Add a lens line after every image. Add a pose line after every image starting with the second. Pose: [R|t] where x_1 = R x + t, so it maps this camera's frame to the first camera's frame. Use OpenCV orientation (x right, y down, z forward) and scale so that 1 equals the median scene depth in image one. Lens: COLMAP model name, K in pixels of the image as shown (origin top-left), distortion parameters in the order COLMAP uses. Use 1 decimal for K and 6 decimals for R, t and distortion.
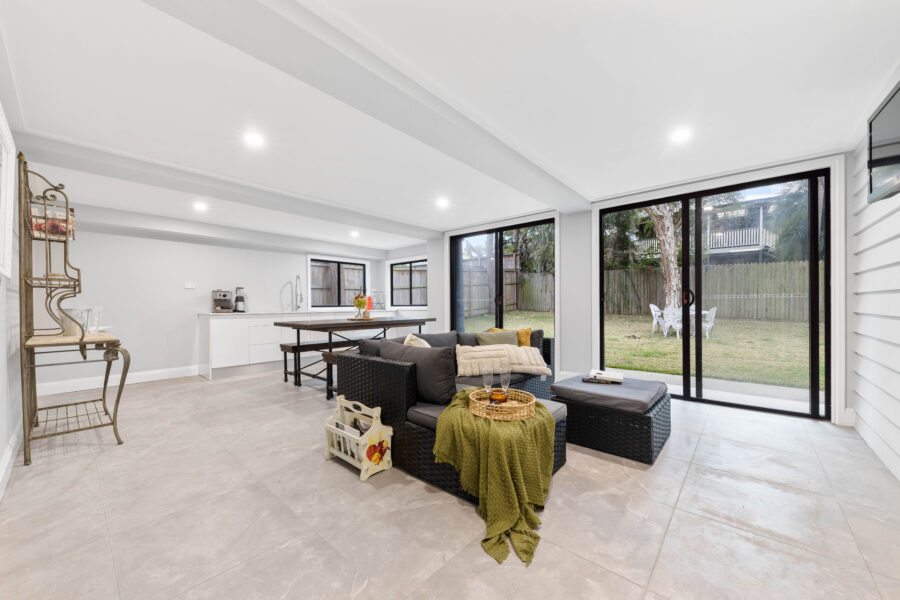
lens RADIAL K [[336.6, 0, 456.2], [0, 336.6, 304.4], [0, 0, 1]] dist [-0.008458, -0.000429]
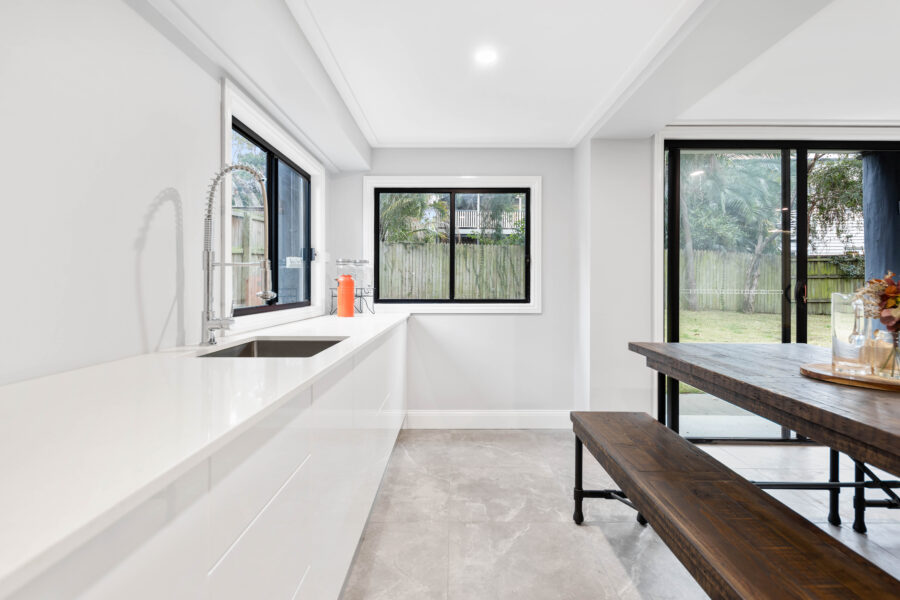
lens RADIAL K [[440.8, 0, 460.2], [0, 440.8, 280.8], [0, 0, 1]] dist [-0.002099, 0.000580]
pose [[0.741814, 0.012212, 0.670495, -0.614485], [-0.002430, 0.999877, -0.015522, -0.016542], [-0.670602, 0.009886, 0.741752, 0.810904]]
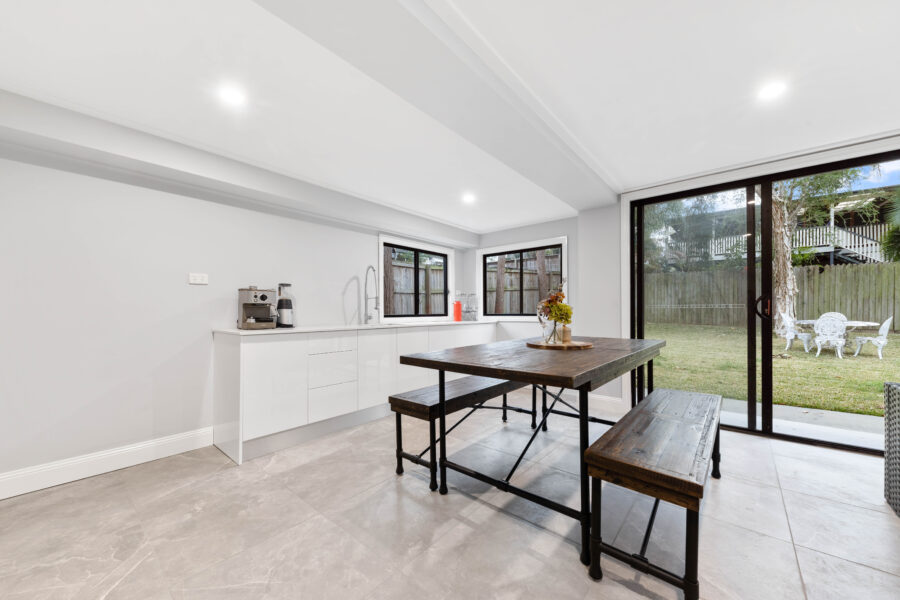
lens RADIAL K [[336.6, 0, 451.7], [0, 336.6, 305.9], [0, 0, 1]] dist [-0.008458, -0.000429]
pose [[0.999954, 0.001766, 0.009470, -0.368138], [-0.001602, 0.999850, -0.017273, -0.003681], [-0.009499, 0.017257, 0.999806, 0.429164]]
